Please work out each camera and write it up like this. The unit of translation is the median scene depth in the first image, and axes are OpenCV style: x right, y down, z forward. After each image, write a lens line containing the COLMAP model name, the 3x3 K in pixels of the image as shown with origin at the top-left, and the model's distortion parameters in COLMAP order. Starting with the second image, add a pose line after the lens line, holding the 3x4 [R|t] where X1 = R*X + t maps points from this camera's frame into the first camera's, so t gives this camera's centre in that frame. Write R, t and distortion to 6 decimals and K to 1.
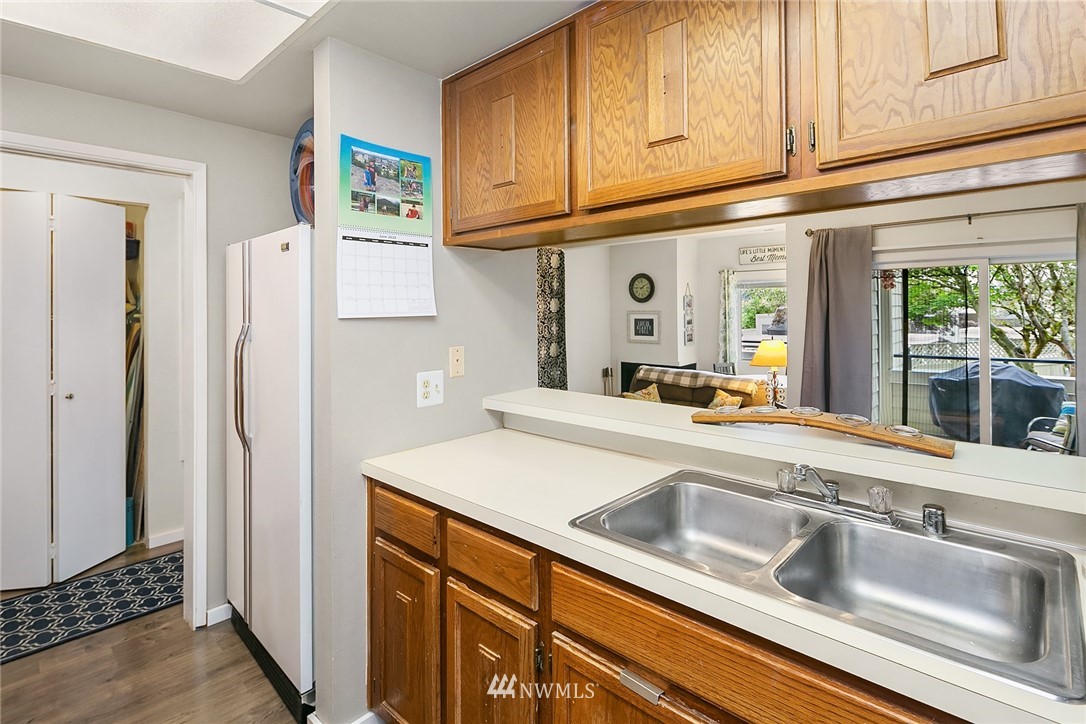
lens RADIAL K [[541.2, 0, 514.3], [0, 541.2, 301.9], [0, 0, 1]] dist [-0.004087, -0.002117]
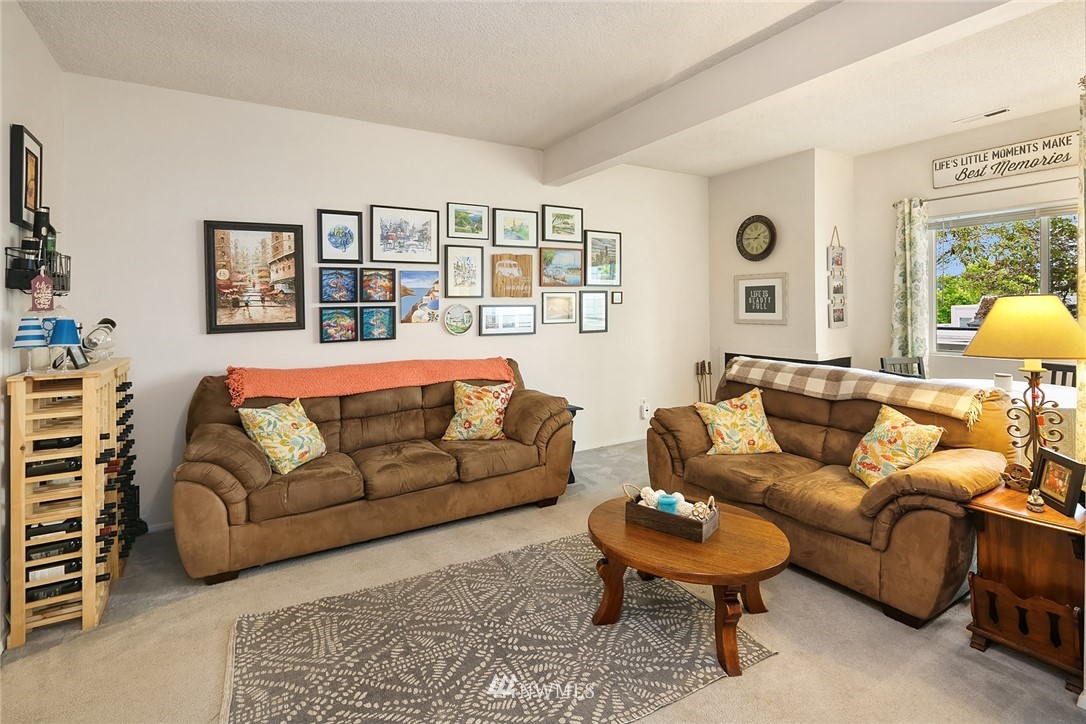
lens RADIAL K [[541.2, 0, 516.2], [0, 541.2, 303.7], [0, 0, 1]] dist [-0.004087, -0.002117]
pose [[0.967262, -0.001144, -0.253777, 0.127604], [0.004571, 0.999906, 0.012913, 0.043957], [0.253738, -0.013651, 0.967177, 0.317832]]
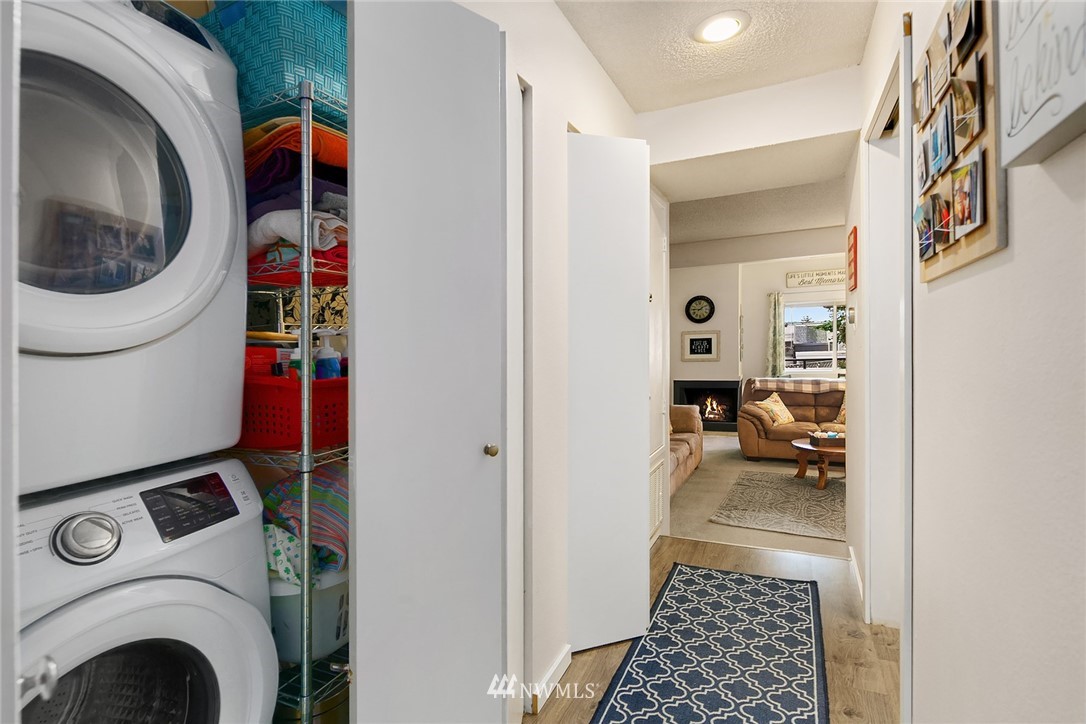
lens RADIAL K [[541.2, 0, 520.6], [0, 541.2, 353.7], [0, 0, 1]] dist [-0.004087, -0.002117]
pose [[0.954703, -0.025788, 0.296441, -0.435058], [0.018172, 0.999431, 0.028420, 0.025526], [-0.297005, -0.021746, 0.954628, 0.089318]]
